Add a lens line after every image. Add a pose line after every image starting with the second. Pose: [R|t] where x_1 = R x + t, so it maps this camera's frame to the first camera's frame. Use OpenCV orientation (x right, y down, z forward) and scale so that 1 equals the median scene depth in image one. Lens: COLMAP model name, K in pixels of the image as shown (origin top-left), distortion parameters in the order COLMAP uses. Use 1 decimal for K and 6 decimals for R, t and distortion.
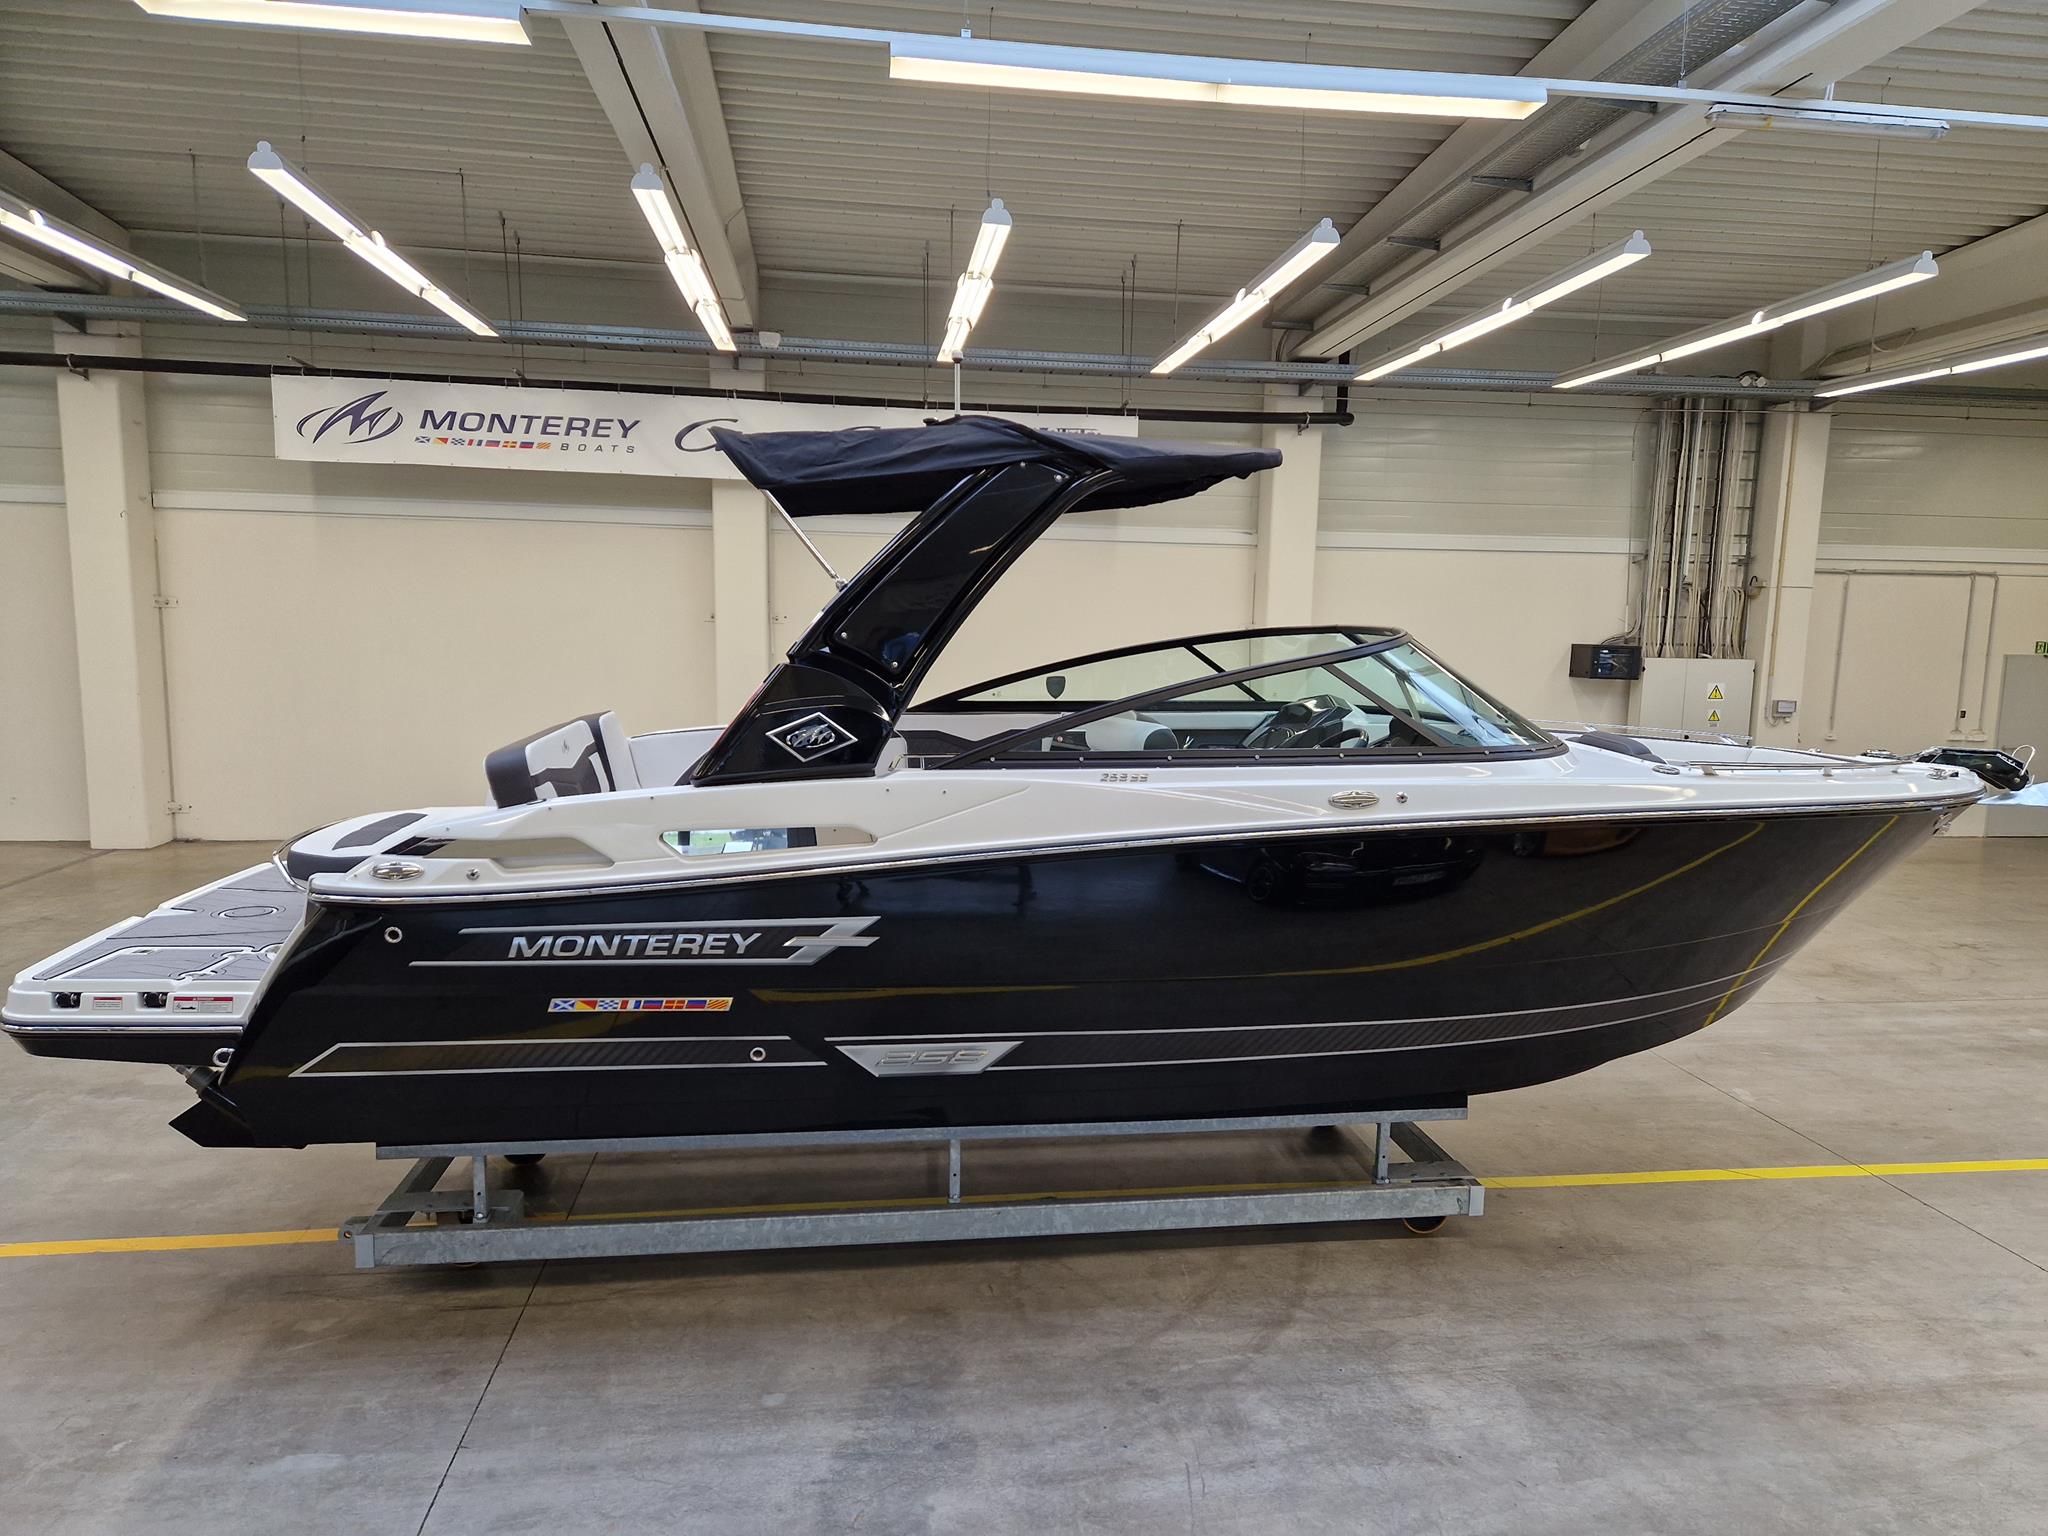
lens RADIAL K [[1382.3, 0, 1053.2], [0, 1382.3, 780.5], [0, 0, 1]] dist [0.076510, -0.067693]
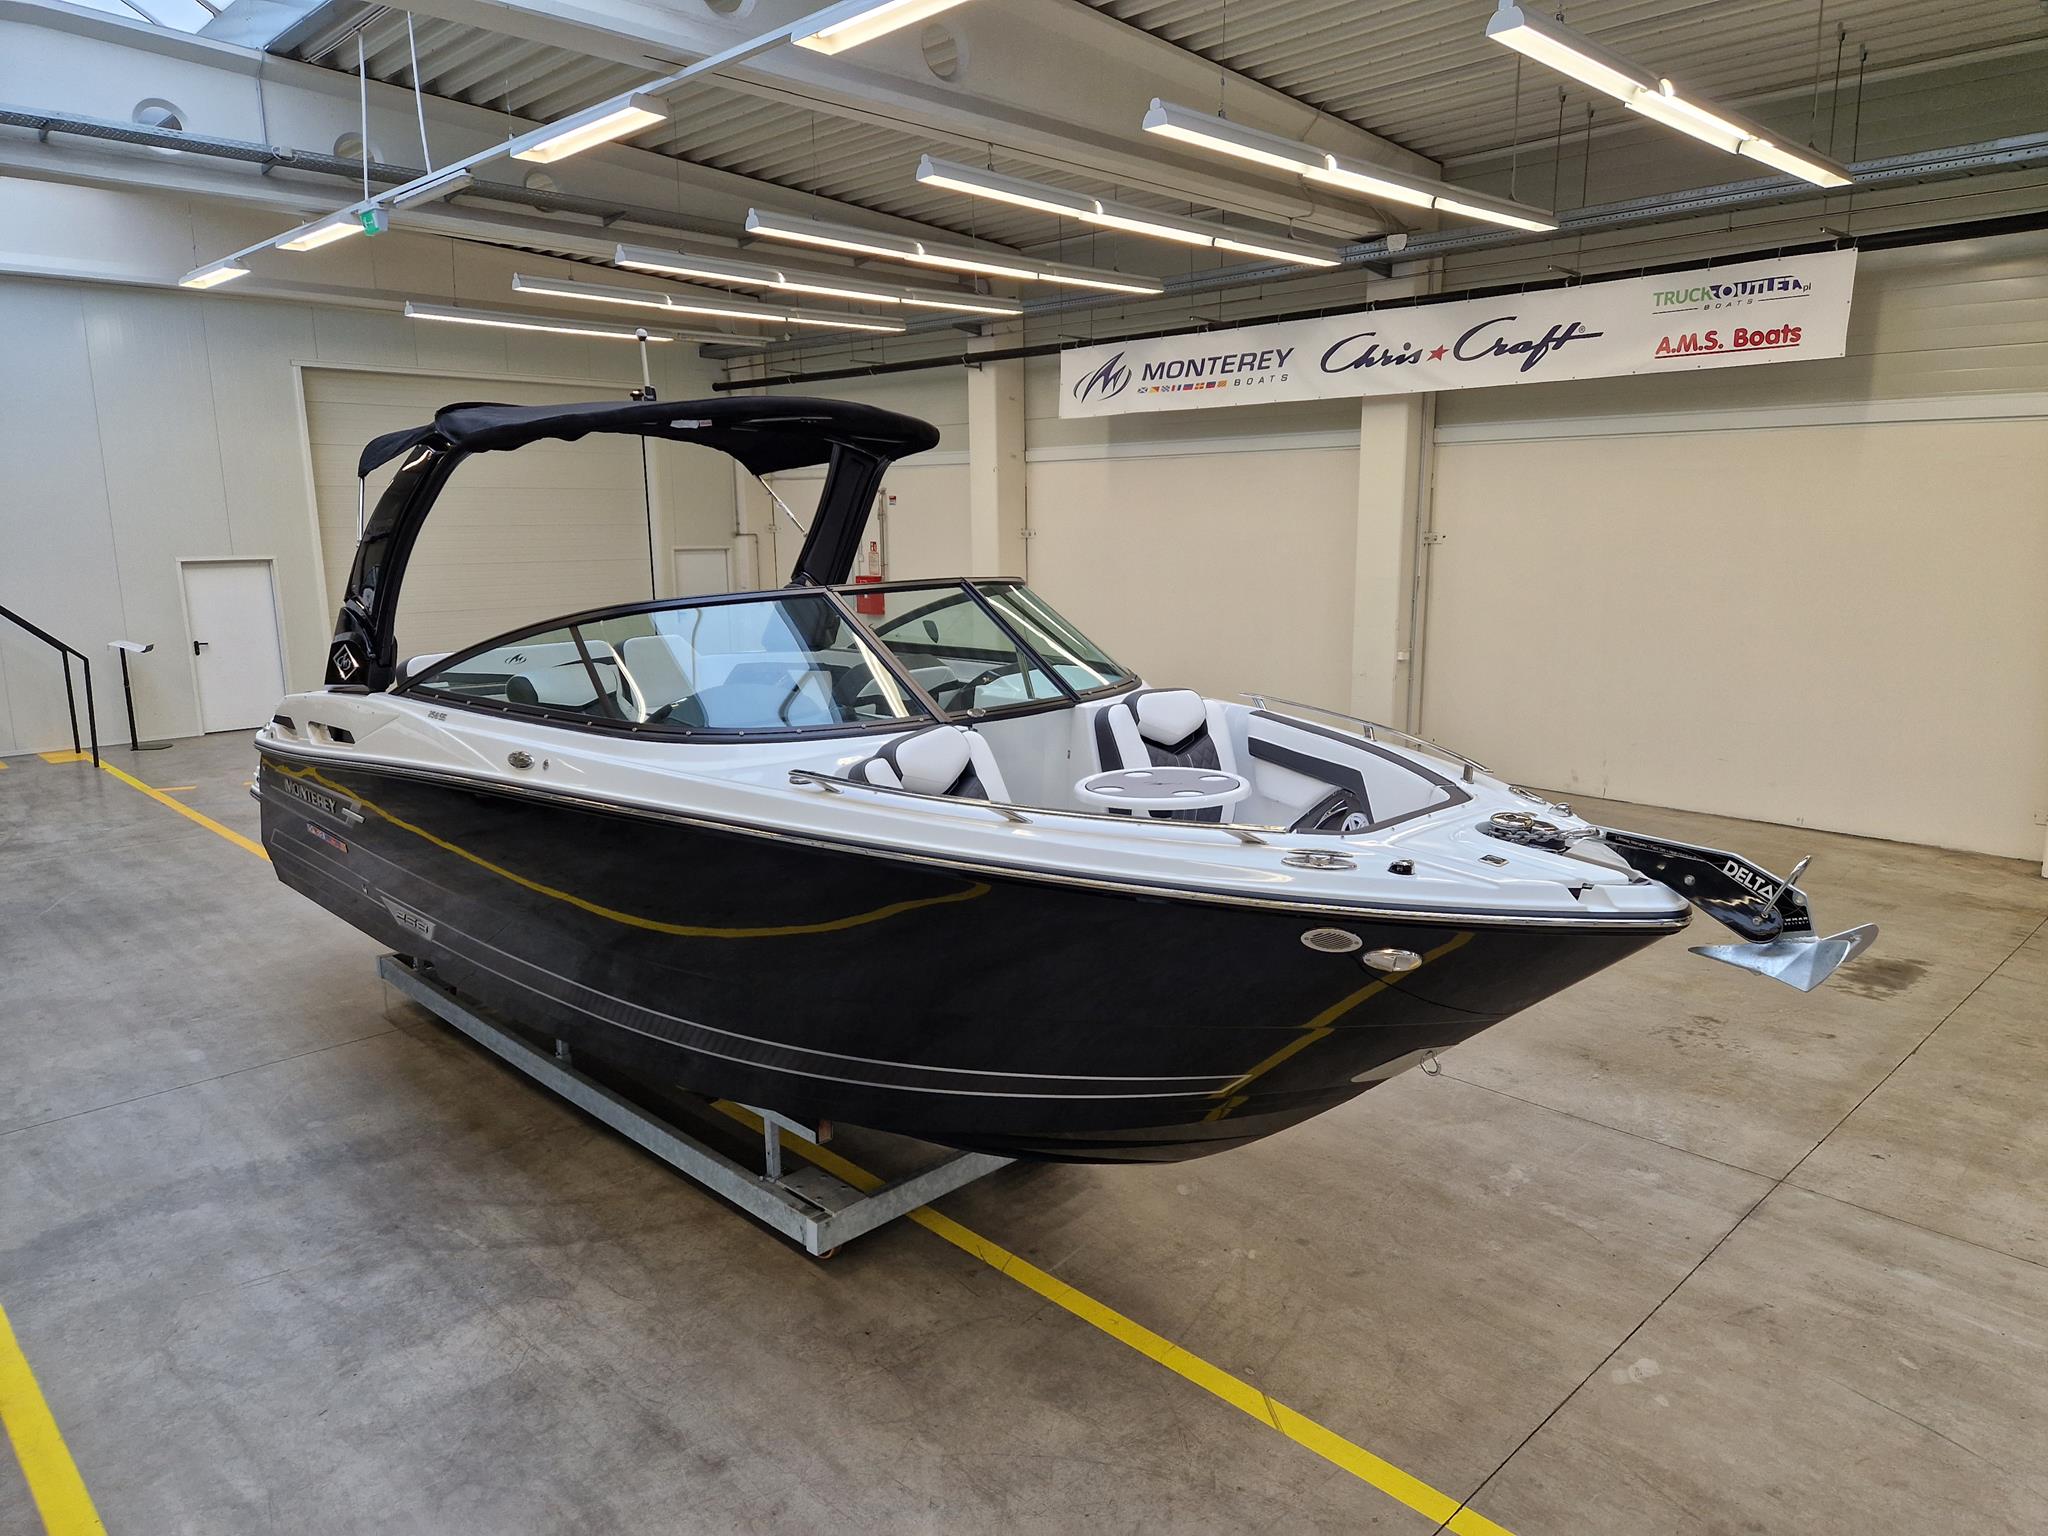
lens RADIAL K [[1362.4, 0, 1024.0], [0, 1362.4, 768.0], [0, 0, 1]] dist [0.065055, -0.059628]
pose [[0.587160, 0.124971, -0.799765, 0.866716], [-0.076623, 0.992155, 0.098780, -0.074178], [0.805836, 0.003280, 0.592130, 0.497522]]
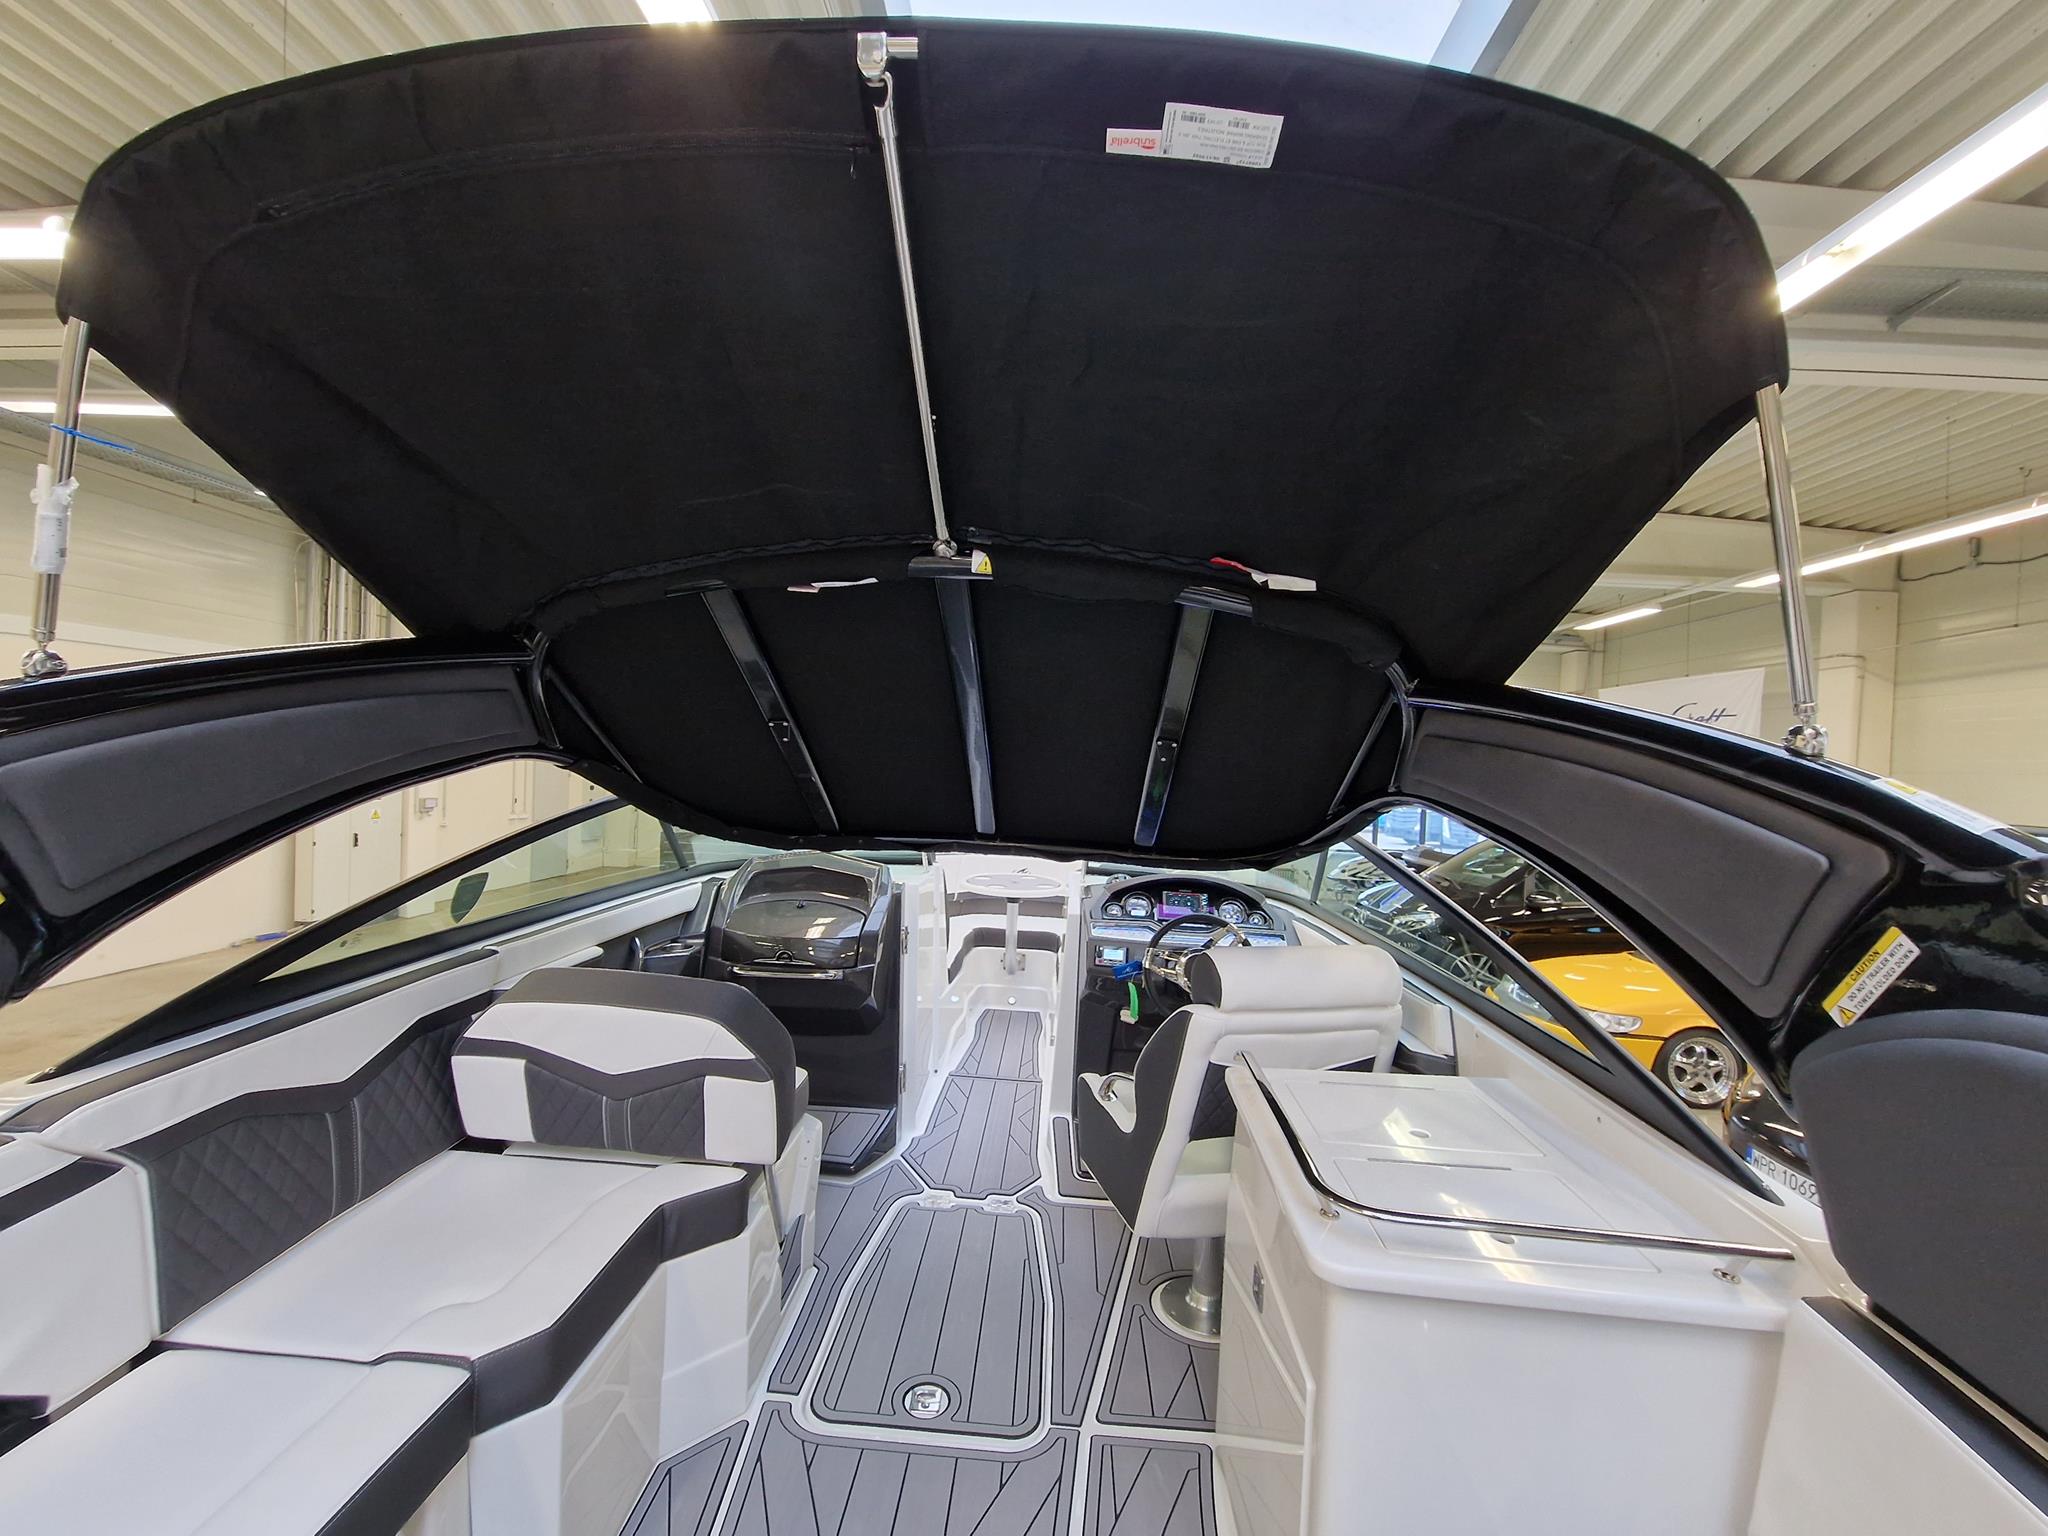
lens RADIAL K [[832.9, 0, 1024.6], [0, 832.9, 779.5], [0, 0, 1]] dist [0.007996, -0.008260]
pose [[0.185487, -0.031310, 0.982148, -0.246189], [0.080314, 0.996631, 0.016603, -0.100392], [-0.979359, 0.075801, 0.187377, 0.793006]]
